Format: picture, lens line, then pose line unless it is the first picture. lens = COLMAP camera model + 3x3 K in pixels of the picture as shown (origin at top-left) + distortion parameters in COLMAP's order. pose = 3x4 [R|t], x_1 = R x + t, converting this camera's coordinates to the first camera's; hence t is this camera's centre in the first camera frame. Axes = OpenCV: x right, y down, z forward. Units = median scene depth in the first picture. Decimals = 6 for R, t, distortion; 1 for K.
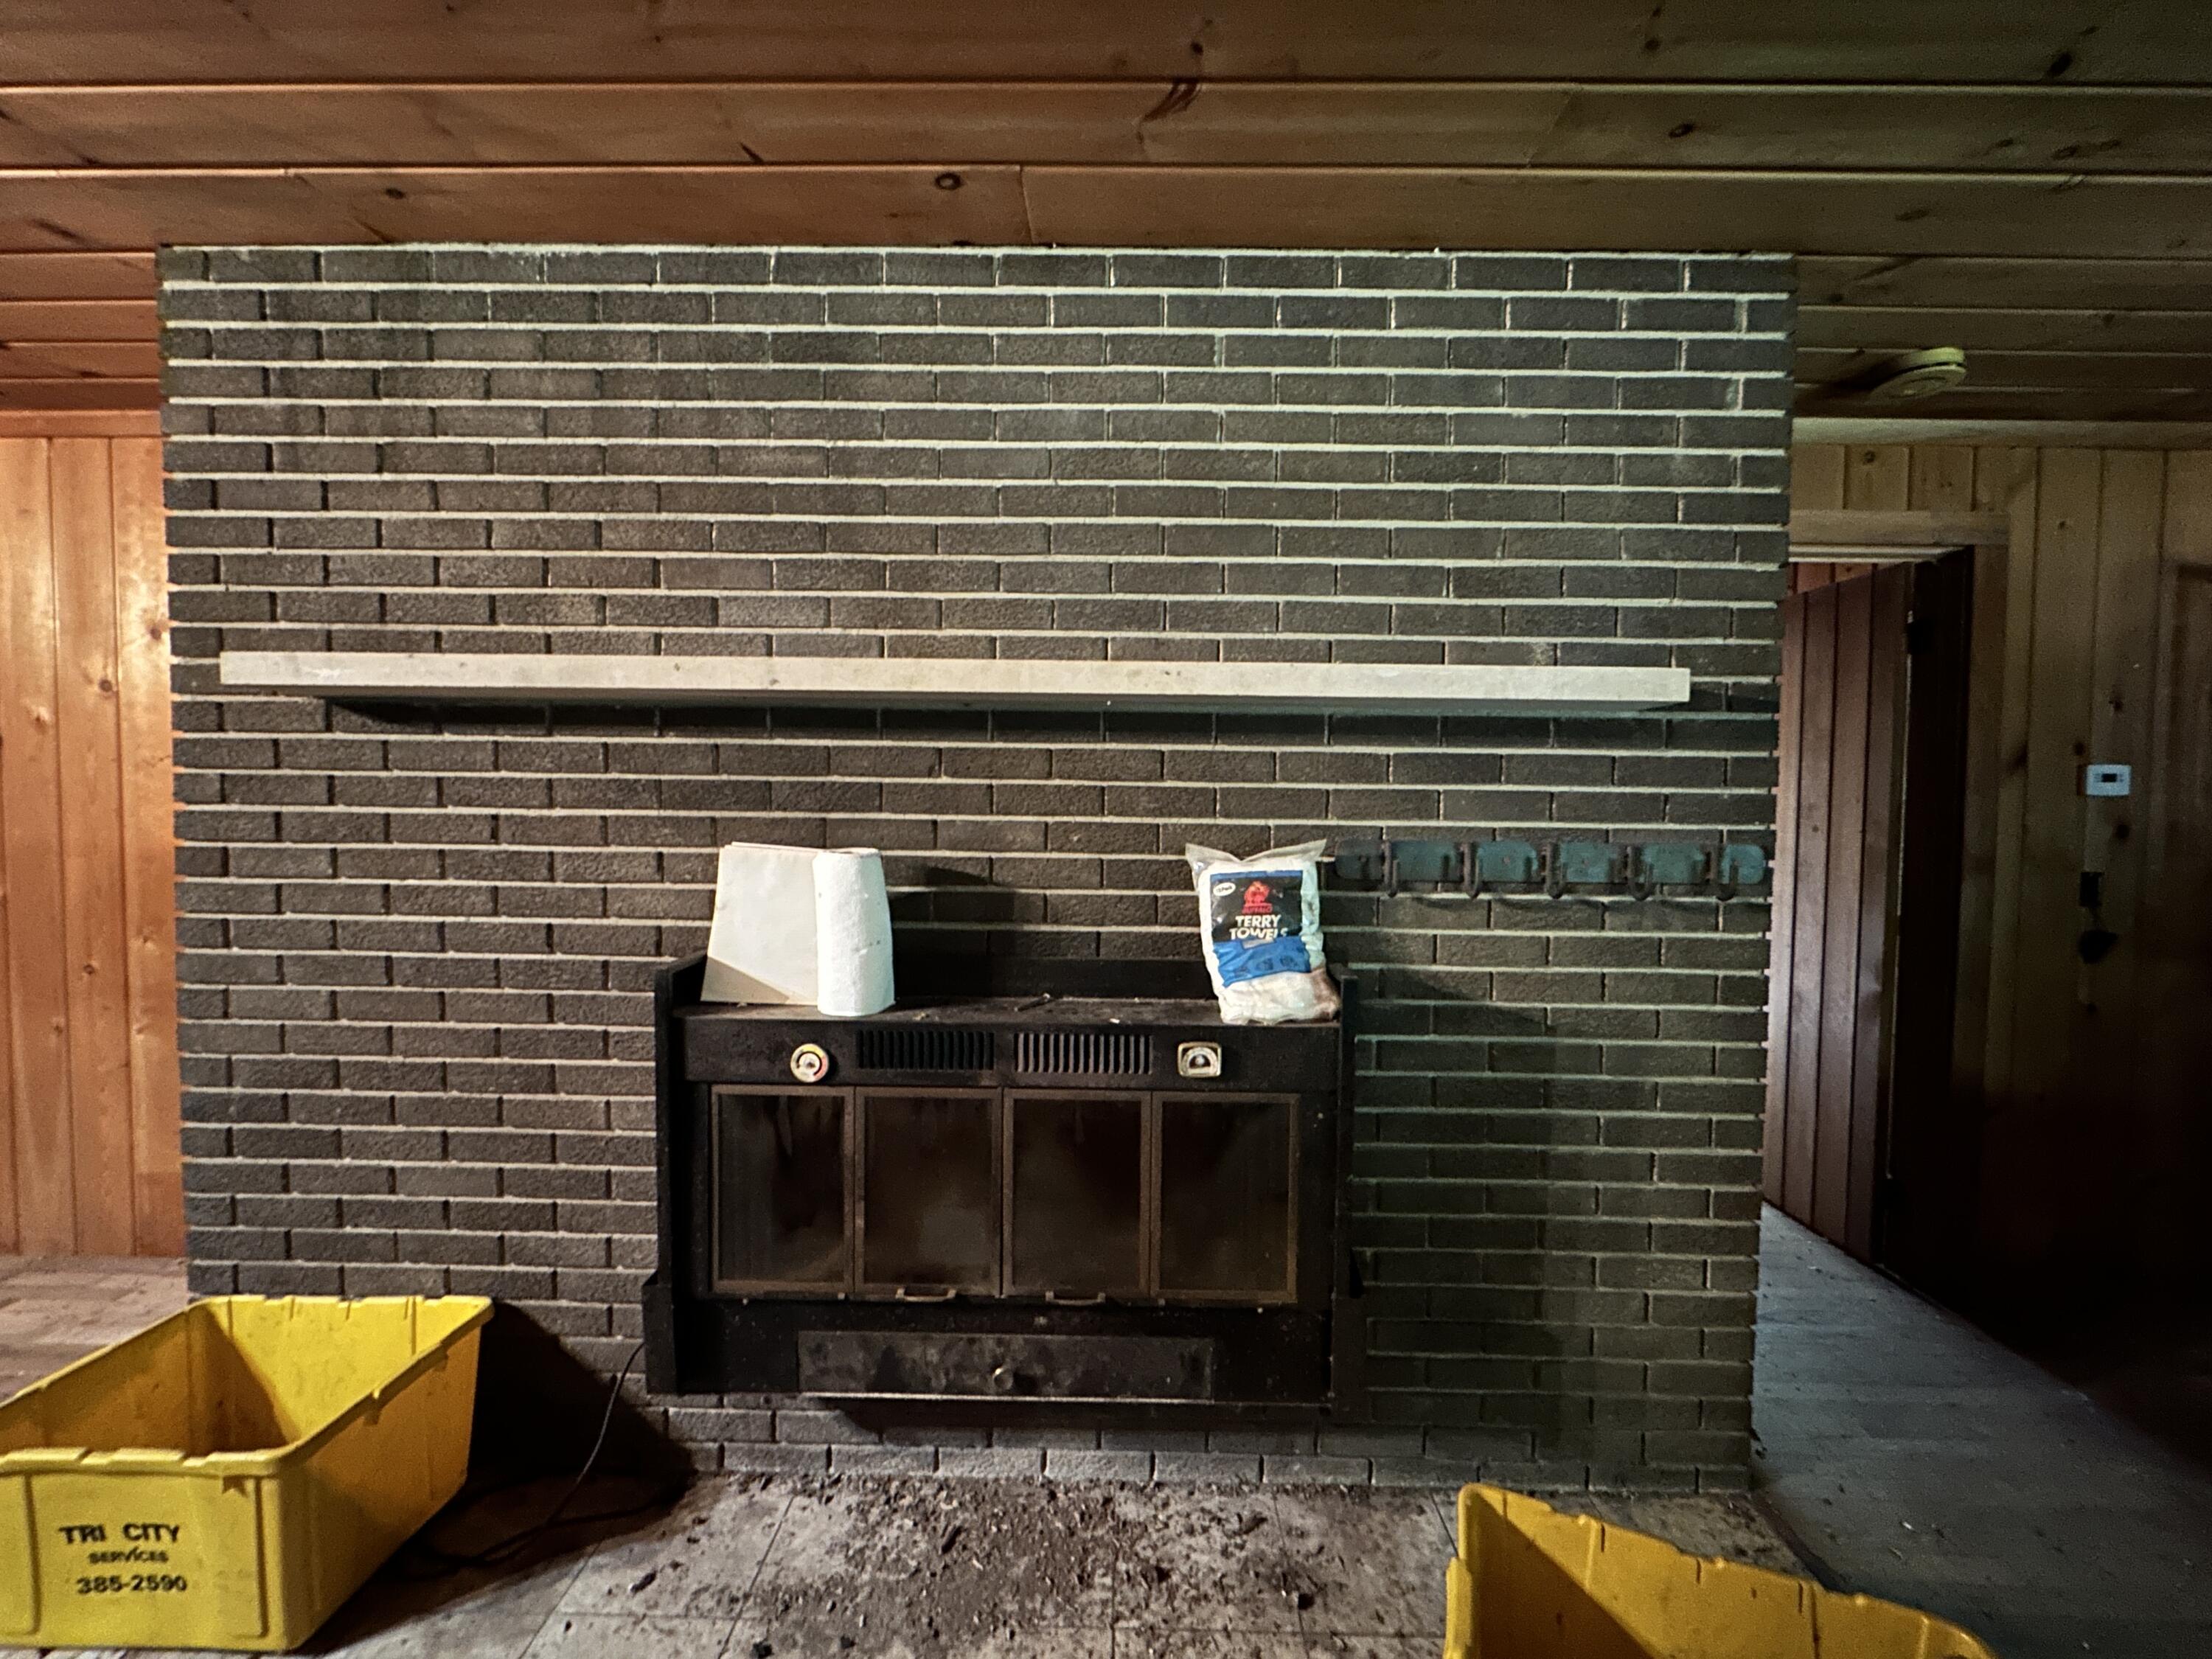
lens RADIAL K [[883.5, 0, 1105.1], [0, 883.5, 823.7], [0, 0, 1]] dist [-0.002365, 0.000204]
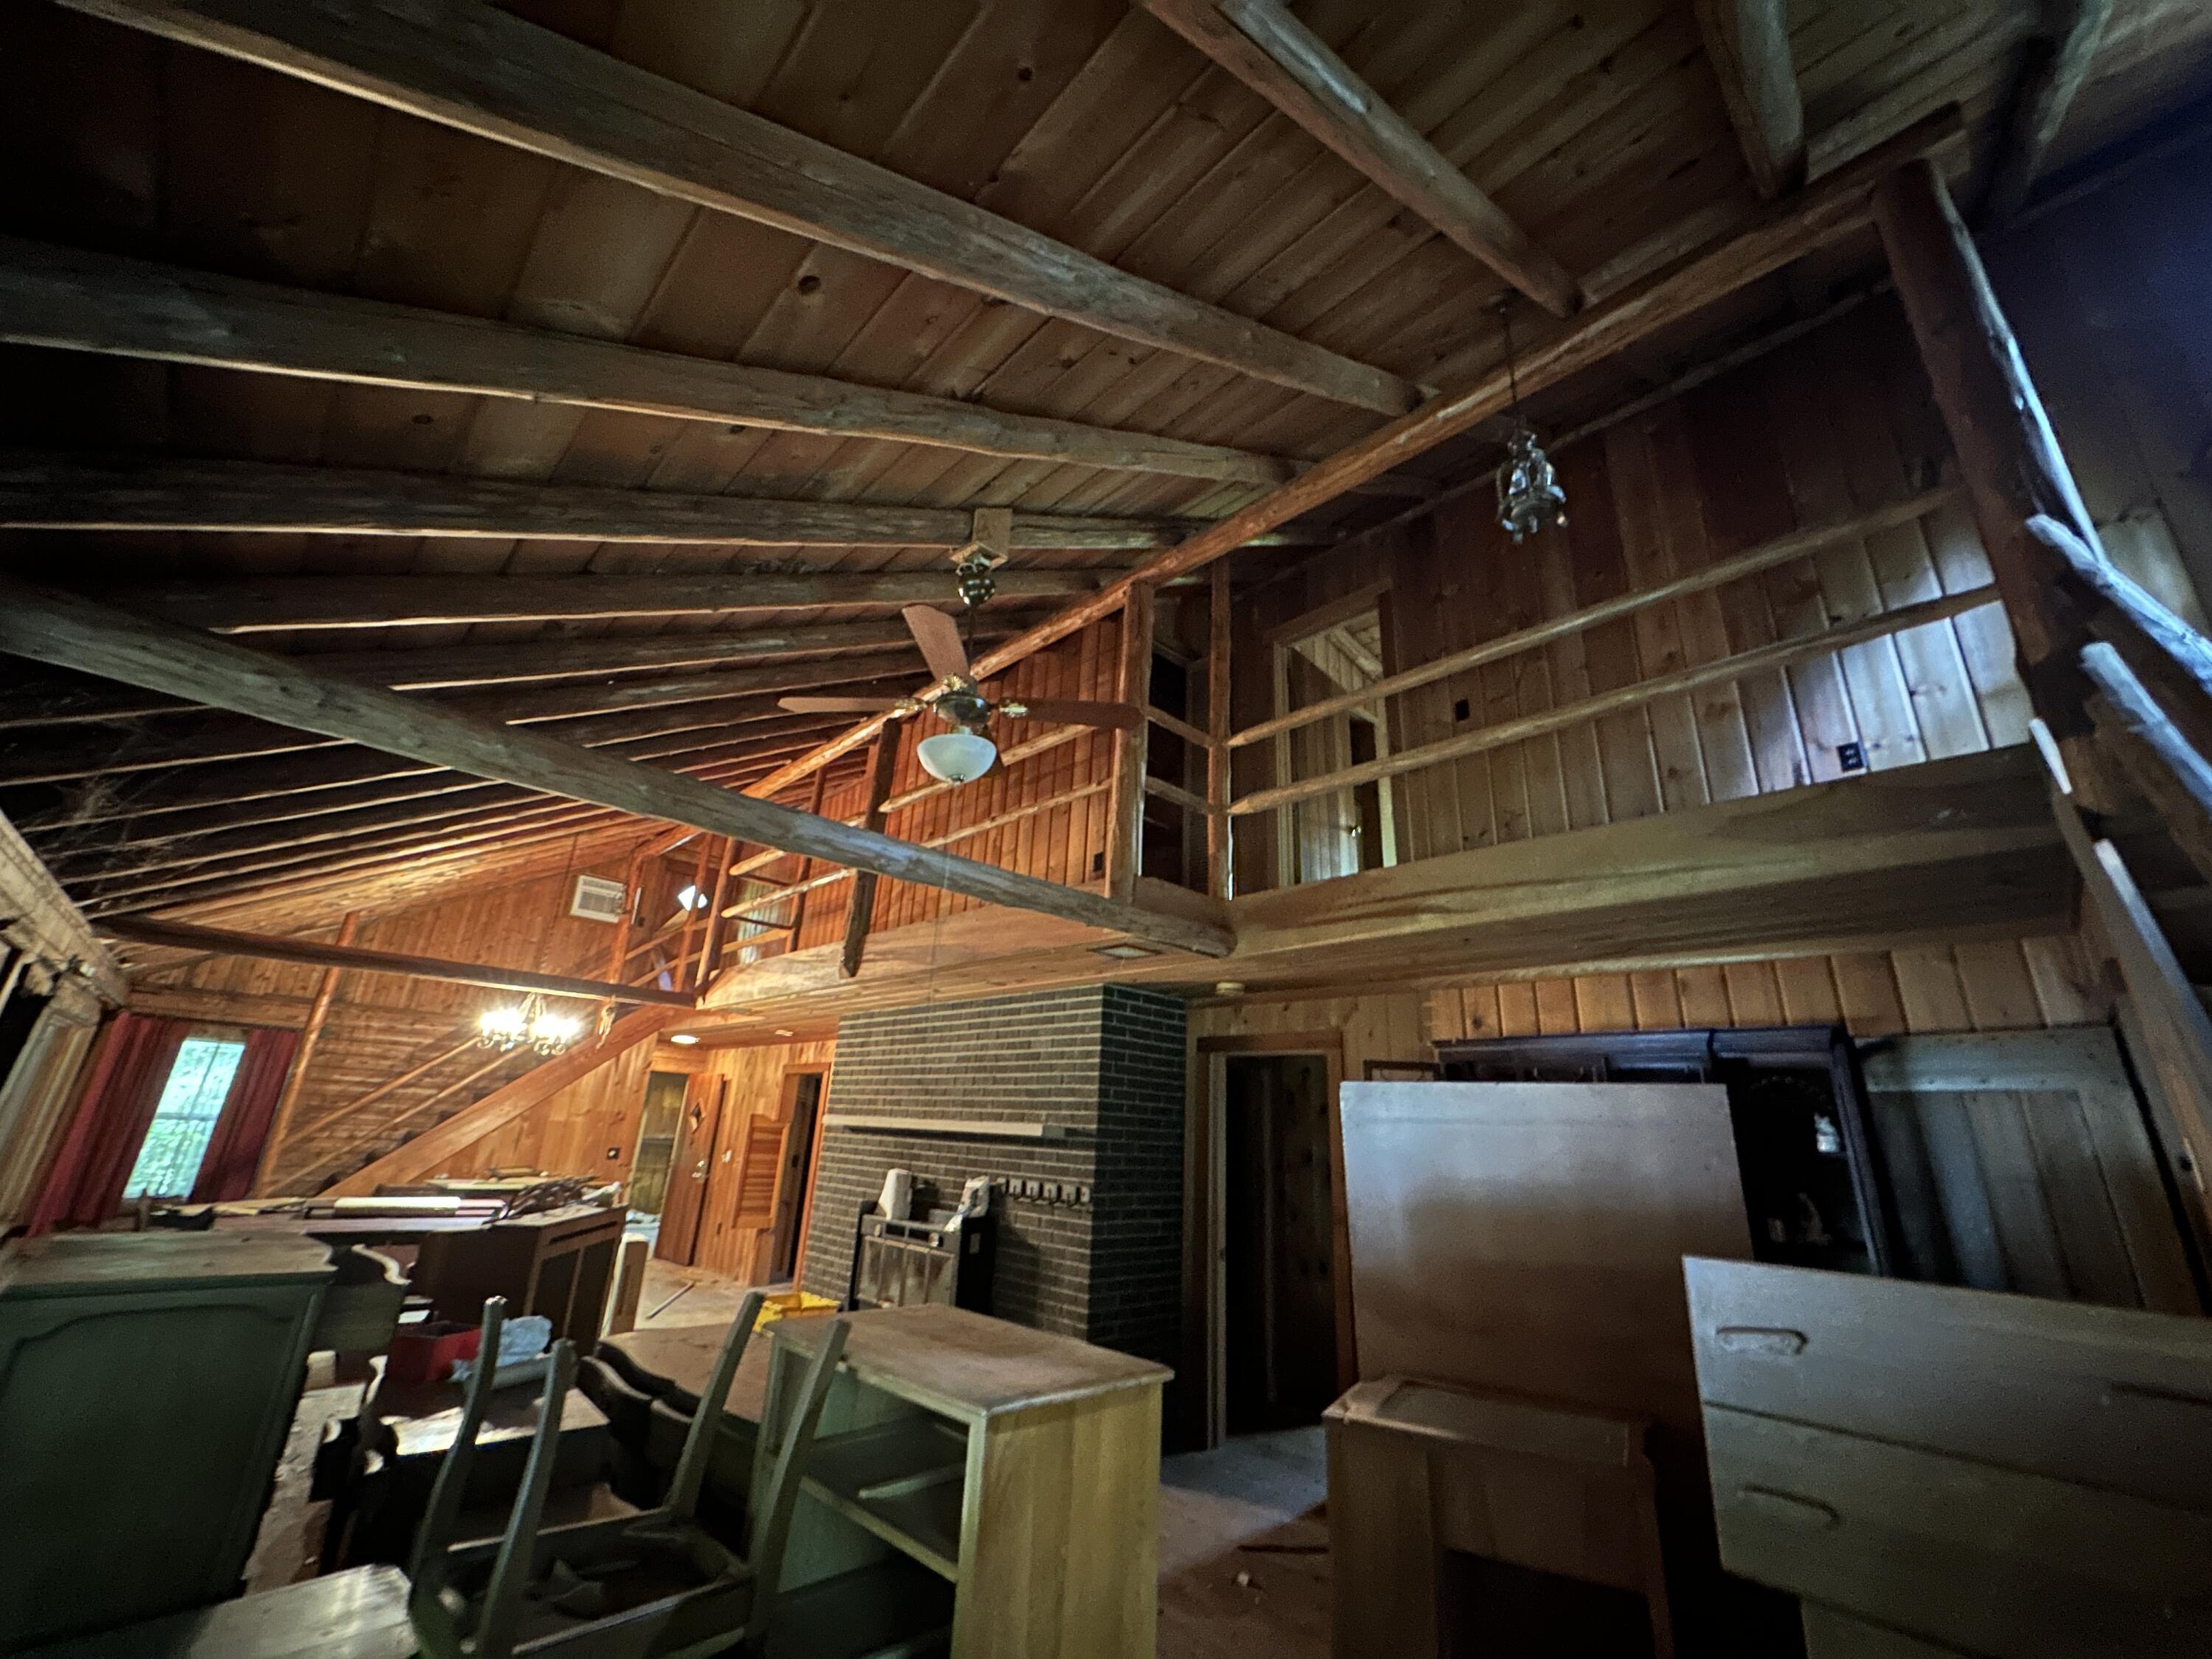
lens RADIAL K [[883.5, 0, 1106.3], [0, 883.5, 829.5], [0, 0, 1]] dist [-0.002365, 0.000204]
pose [[0.710369, -0.210665, -0.671562, 2.929740], [-0.073592, 0.926694, -0.368542, 0.000505], [0.699971, 0.311222, 0.642791, -1.145230]]
